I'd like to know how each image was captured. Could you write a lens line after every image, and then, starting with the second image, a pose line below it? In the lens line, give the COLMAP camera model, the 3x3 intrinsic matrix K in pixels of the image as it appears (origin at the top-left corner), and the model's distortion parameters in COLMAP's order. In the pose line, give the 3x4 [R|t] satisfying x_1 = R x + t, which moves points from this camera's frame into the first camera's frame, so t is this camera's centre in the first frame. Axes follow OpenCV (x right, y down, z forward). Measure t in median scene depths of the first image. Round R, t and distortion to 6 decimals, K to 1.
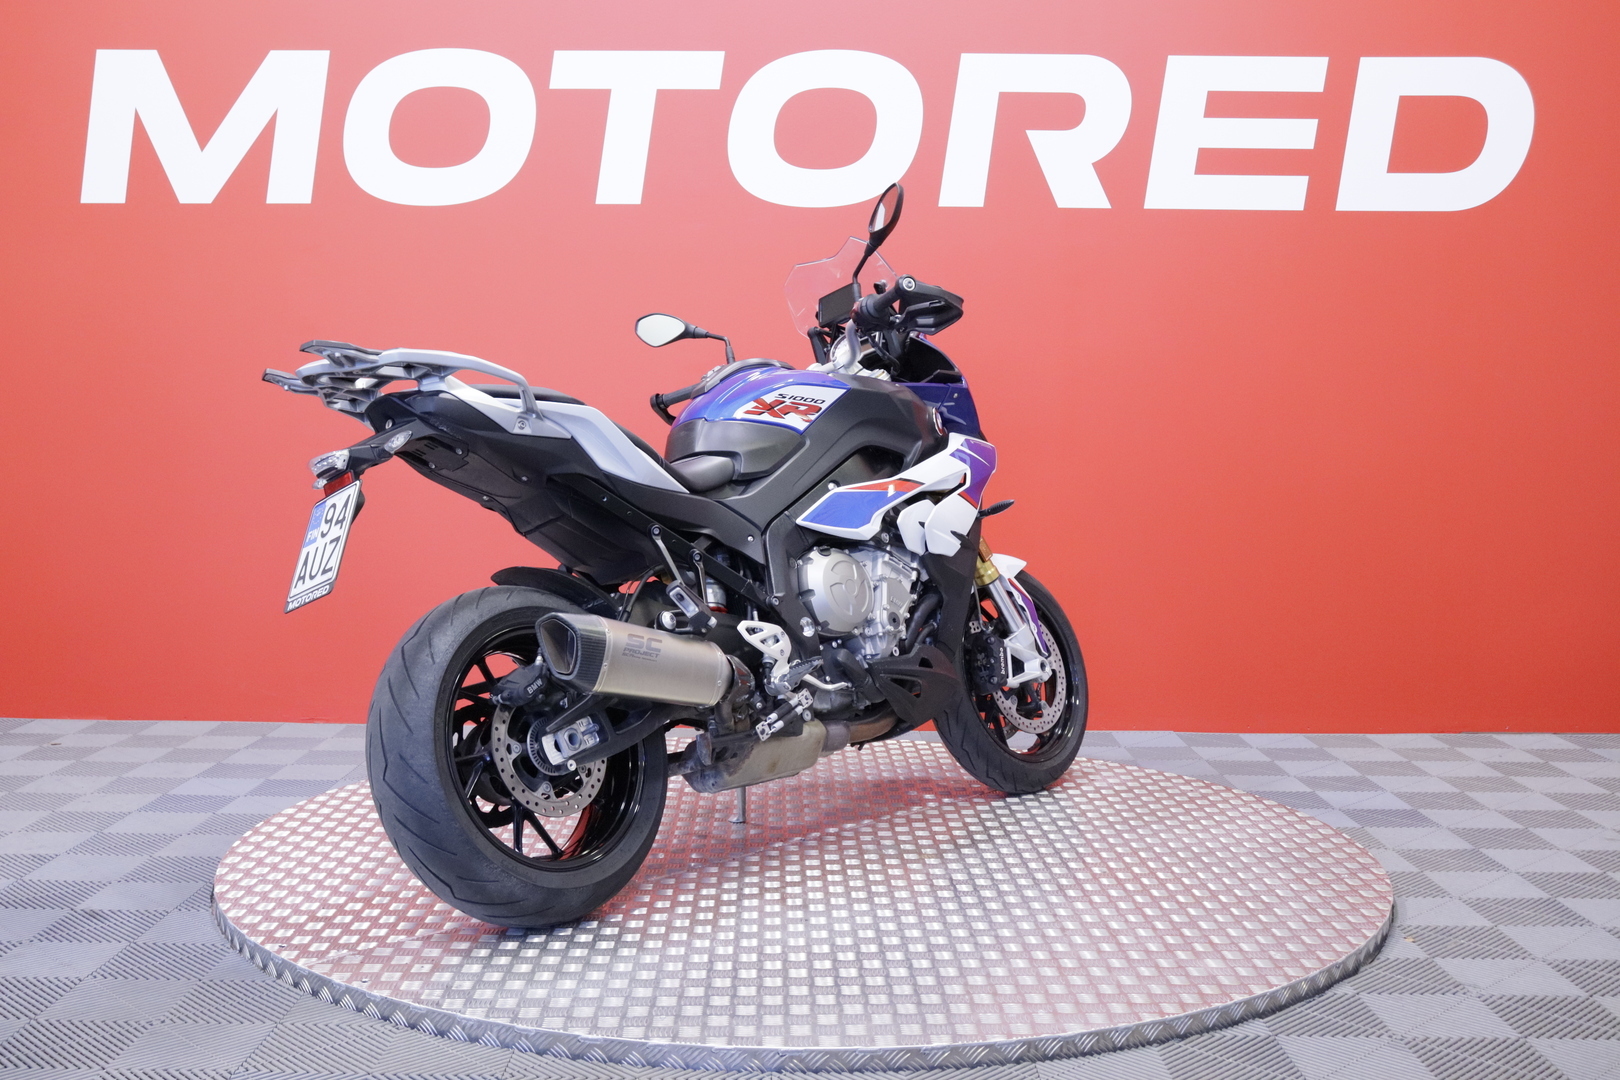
lens RADIAL K [[1770.1, 0, 810.0], [0, 1770.1, 540.0], [0, 0, 1]] dist [0.012211, 0.005414]
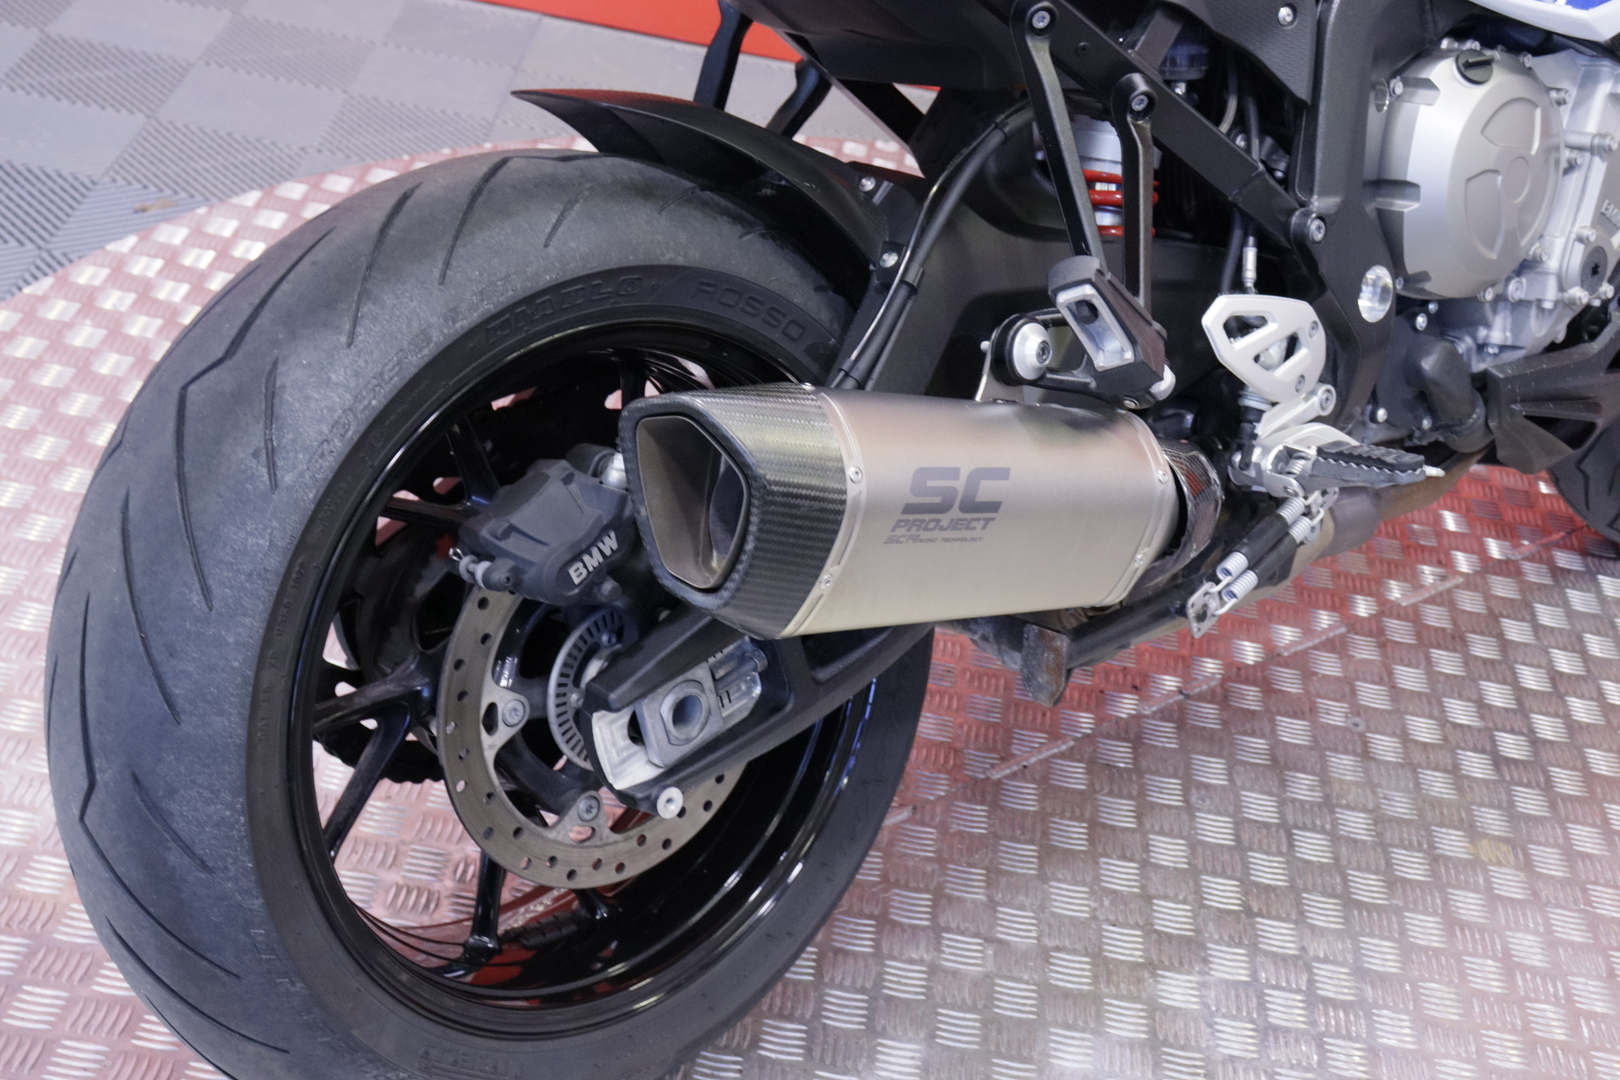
lens RADIAL K [[2339.7, 0, 810.0], [0, 2339.7, 540.0], [0, 0, 1]] dist [-0.014215, 0.673060]
pose [[0.979402, 0.201914, -0.001421, -0.101959], [-0.179266, 0.872741, 0.454079, -0.101059], [0.092925, -0.444471, 0.890960, 0.548434]]
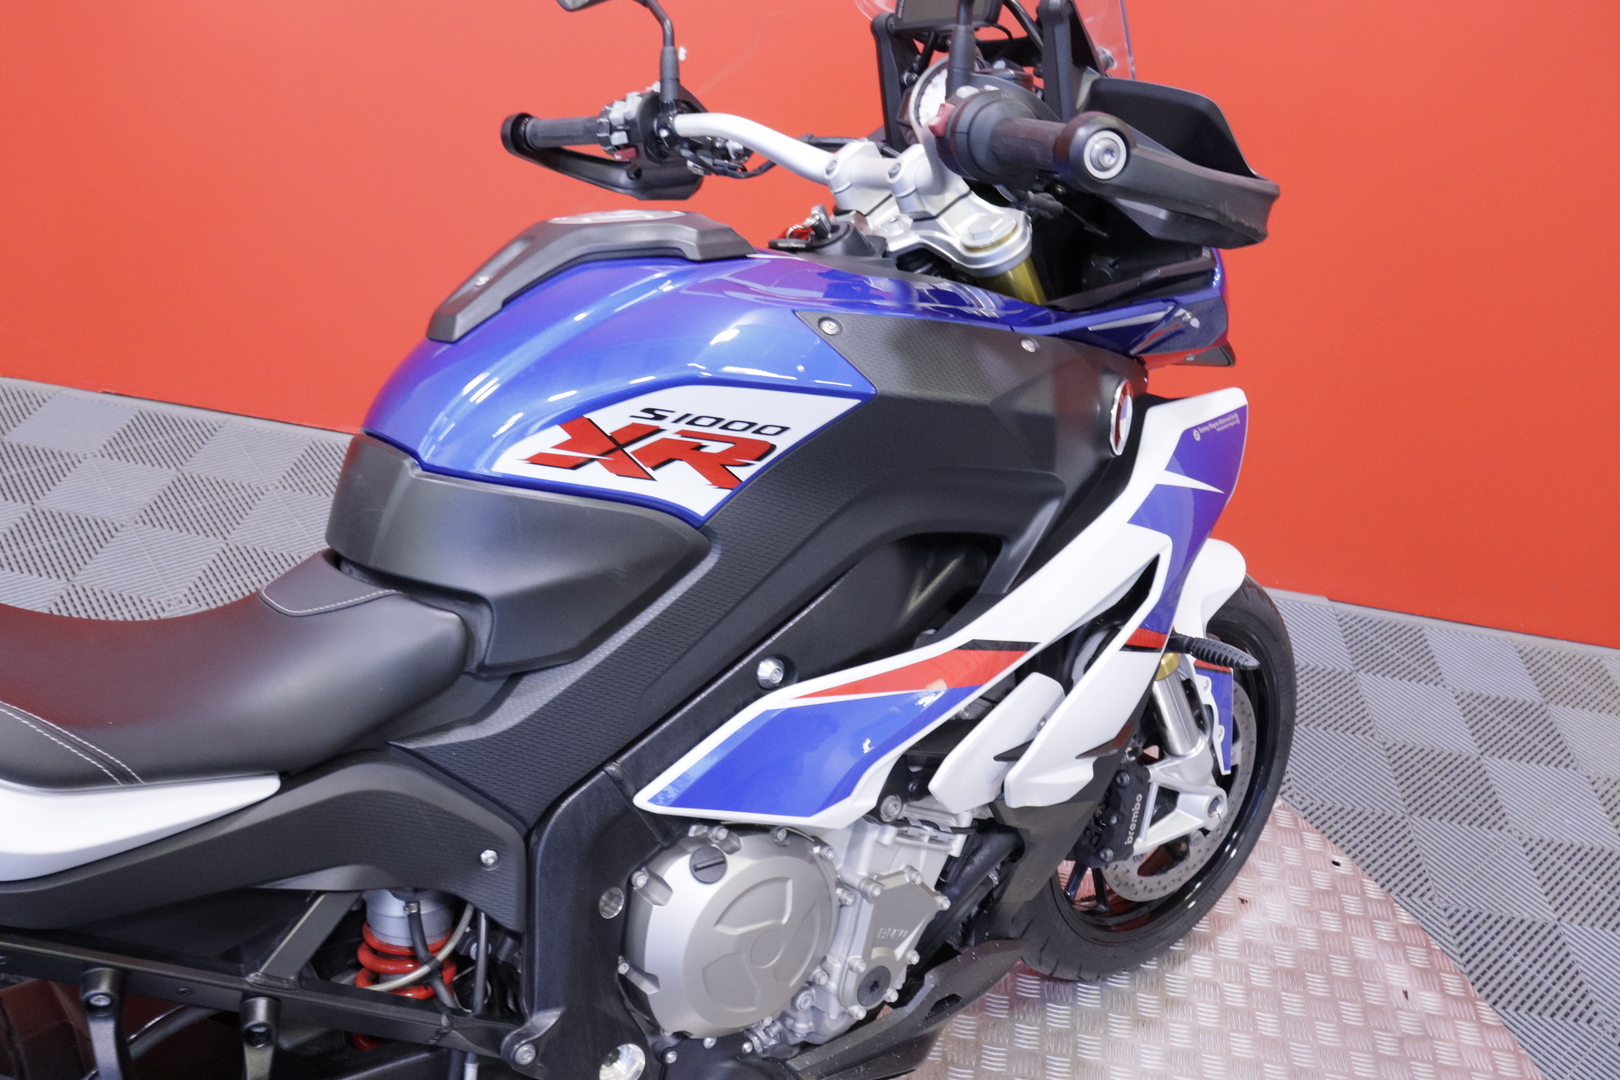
lens RADIAL K [[1276.3, 0, 810.0], [0, 1276.3, 540.0], [0, 0, 1]] dist [0.001943, 0.000104]
pose [[0.976394, 0.198710, -0.084674, 0.039349], [-0.130482, 0.855019, 0.501913, -0.193163], [0.172133, -0.479017, 0.860763, 0.825440]]
